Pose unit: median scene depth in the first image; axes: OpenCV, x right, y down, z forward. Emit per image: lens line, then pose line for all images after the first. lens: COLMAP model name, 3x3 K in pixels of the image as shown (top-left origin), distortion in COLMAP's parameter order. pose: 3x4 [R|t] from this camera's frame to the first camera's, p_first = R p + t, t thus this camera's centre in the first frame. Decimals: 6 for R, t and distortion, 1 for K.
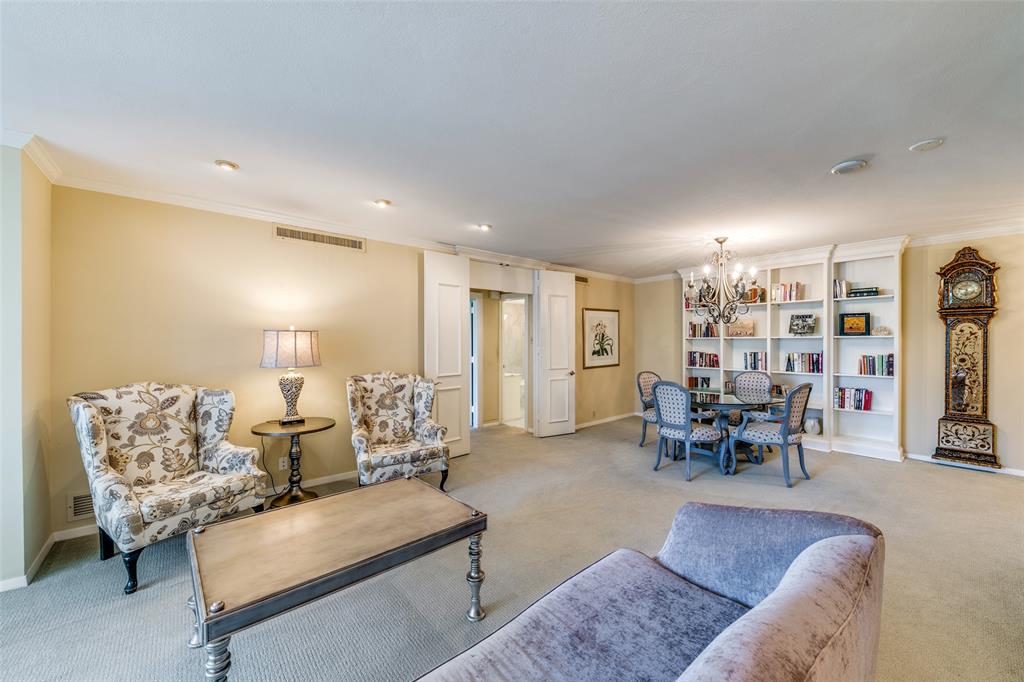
lens RADIAL K [[399.2, 0, 512.0], [0, 399.2, 341.0], [0, 0, 1]] dist [0.008065, -0.000115]
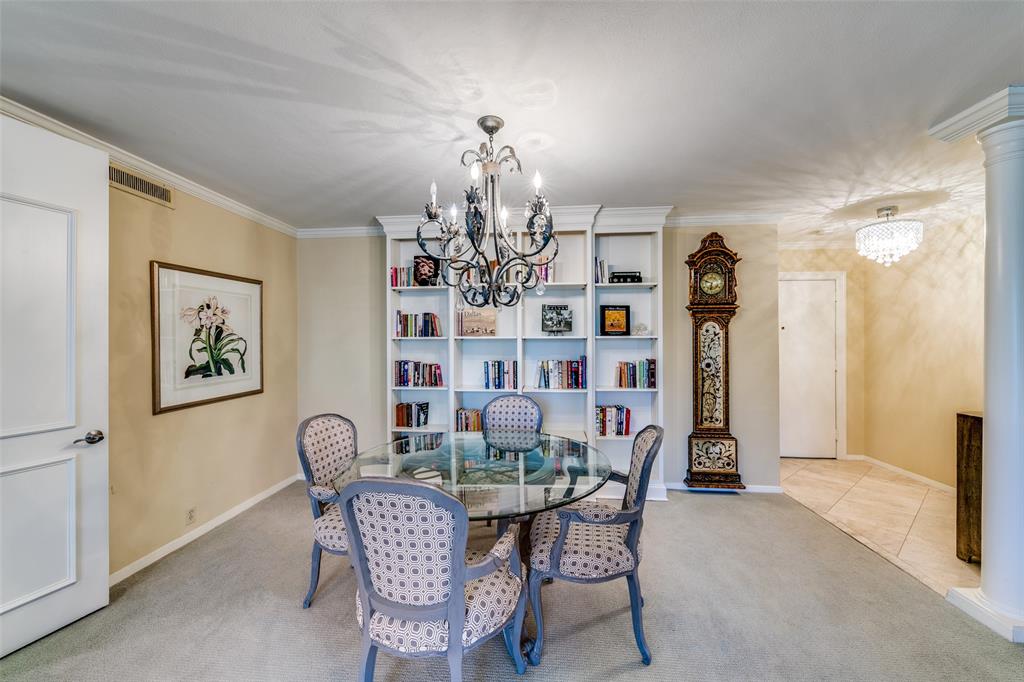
lens RADIAL K [[399.2, 0, 512.0], [0, 399.2, 341.0], [0, 0, 1]] dist [0.008065, -0.000115]
pose [[0.713895, -0.000475, 0.700252, 0.199143], [0.000708, 1.000000, -0.000043, -0.003439], [-0.700252, 0.000527, 0.713895, 0.601260]]
